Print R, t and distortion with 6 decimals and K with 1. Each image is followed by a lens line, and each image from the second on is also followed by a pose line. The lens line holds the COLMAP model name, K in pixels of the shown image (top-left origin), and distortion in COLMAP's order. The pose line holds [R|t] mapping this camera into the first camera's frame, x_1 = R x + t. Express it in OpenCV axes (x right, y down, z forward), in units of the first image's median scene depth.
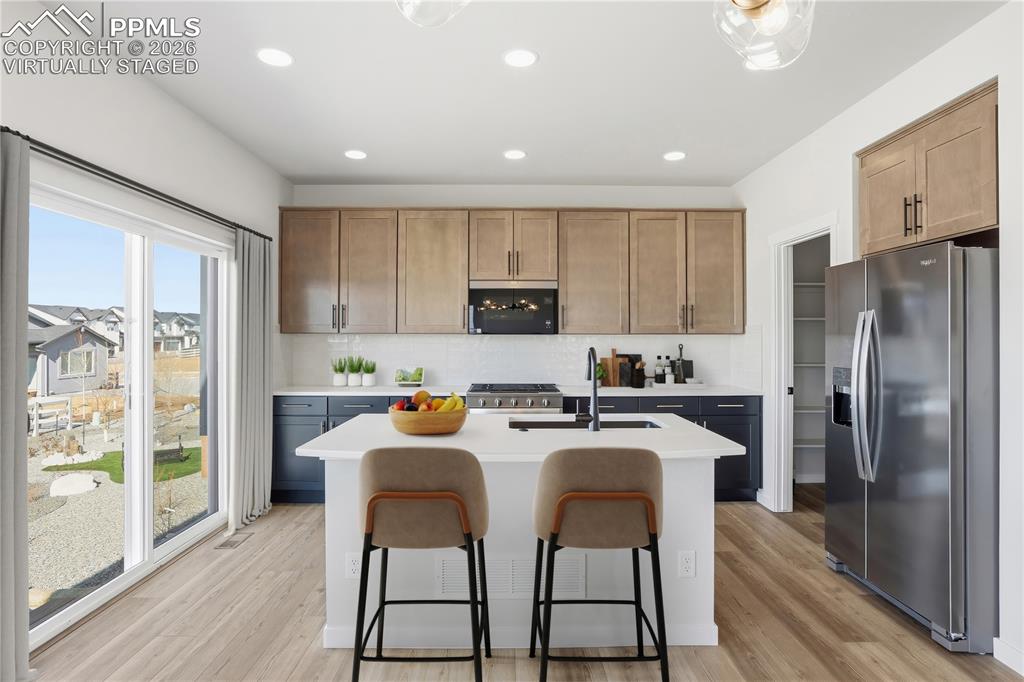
lens RADIAL K [[552.2, 0, 516.0], [0, 552.2, 333.7], [0, 0, 1]] dist [-0.013627, 0.004477]
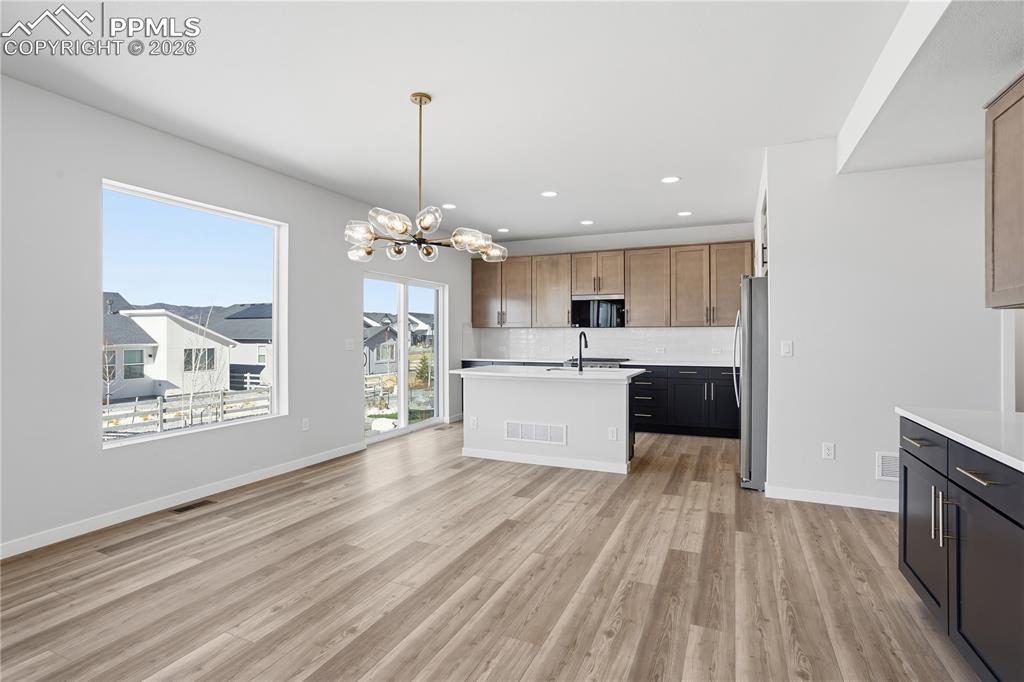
lens RADIAL K [[509.4, 0, 511.3], [0, 509.4, 338.5], [0, 0, 1]] dist [-0.000785, 0.000074]
pose [[0.907262, 0.002074, -0.420561, 0.398052], [0.002862, 0.999934, 0.011107, 0.015779], [0.420557, -0.011281, 0.907196, -0.476446]]
